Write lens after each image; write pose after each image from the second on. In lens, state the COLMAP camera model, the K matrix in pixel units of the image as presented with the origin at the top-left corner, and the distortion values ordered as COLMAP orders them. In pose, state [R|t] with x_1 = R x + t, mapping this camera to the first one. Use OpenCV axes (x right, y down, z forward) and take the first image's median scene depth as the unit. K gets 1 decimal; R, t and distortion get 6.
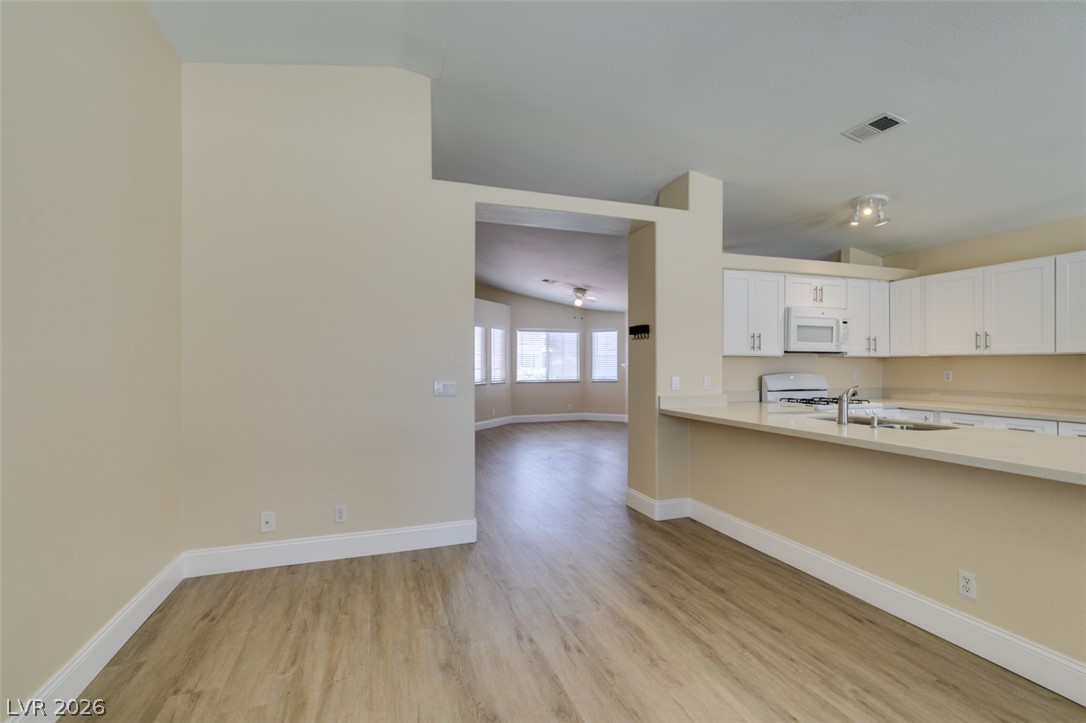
lens RADIAL K [[488.2, 0, 540.0], [0, 488.2, 362.8], [0, 0, 1]] dist [0.008999, -0.002510]
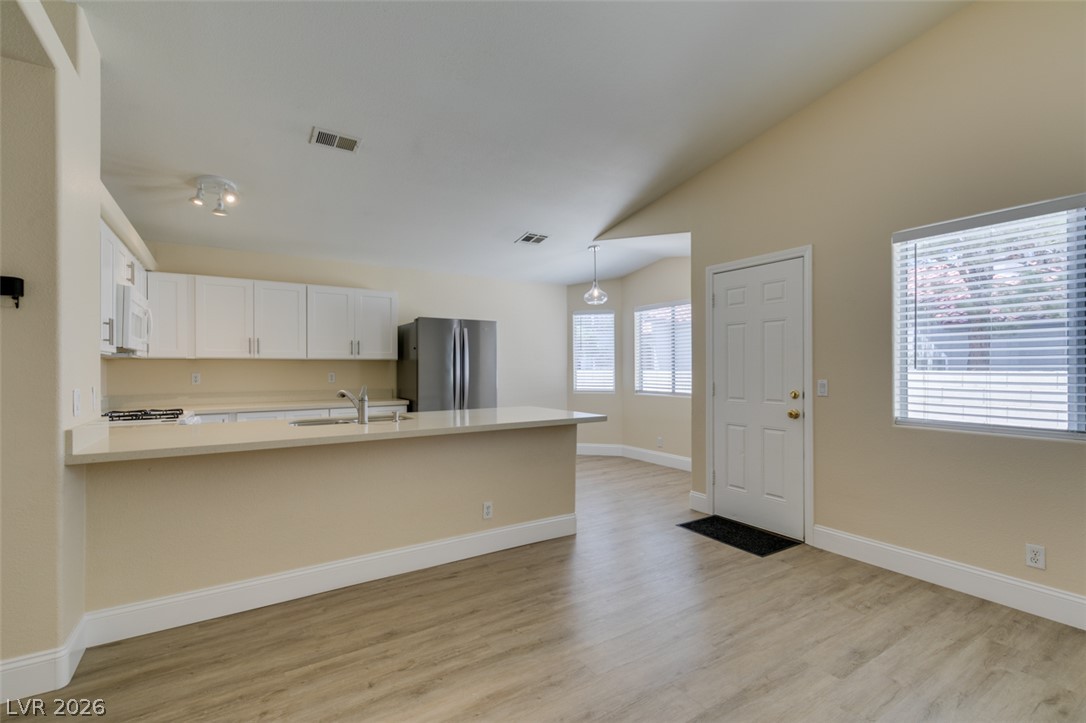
lens RADIAL K [[488.2, 0, 541.4], [0, 488.2, 366.5], [0, 0, 1]] dist [0.008999, -0.002510]
pose [[-0.238794, 0.003017, 0.971066, -0.405232], [-0.001000, 0.999994, -0.003352, 0.006086], [-0.971070, -0.001771, -0.238789, 0.756542]]
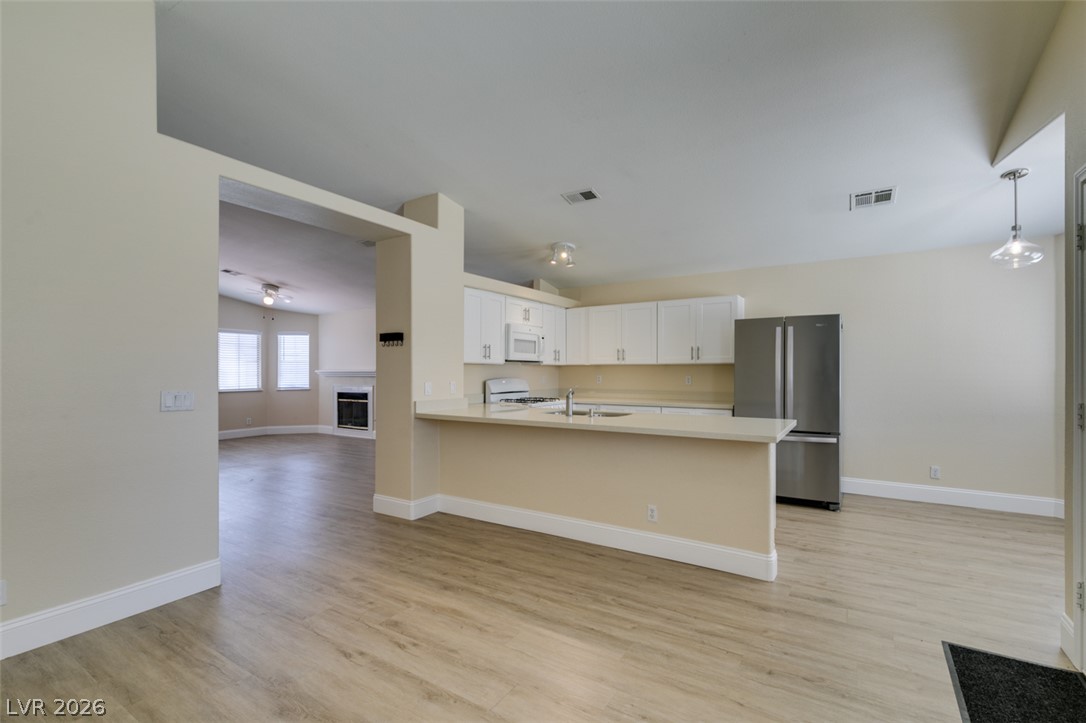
lens RADIAL K [[488.2, 0, 542.4], [0, 488.2, 371.0], [0, 0, 1]] dist [0.008999, -0.002510]
pose [[0.782515, 0.000055, 0.622631, -0.225130], [-0.001815, 0.999996, 0.002192, 0.000392], [-0.622629, -0.002845, 0.782512, 0.008628]]
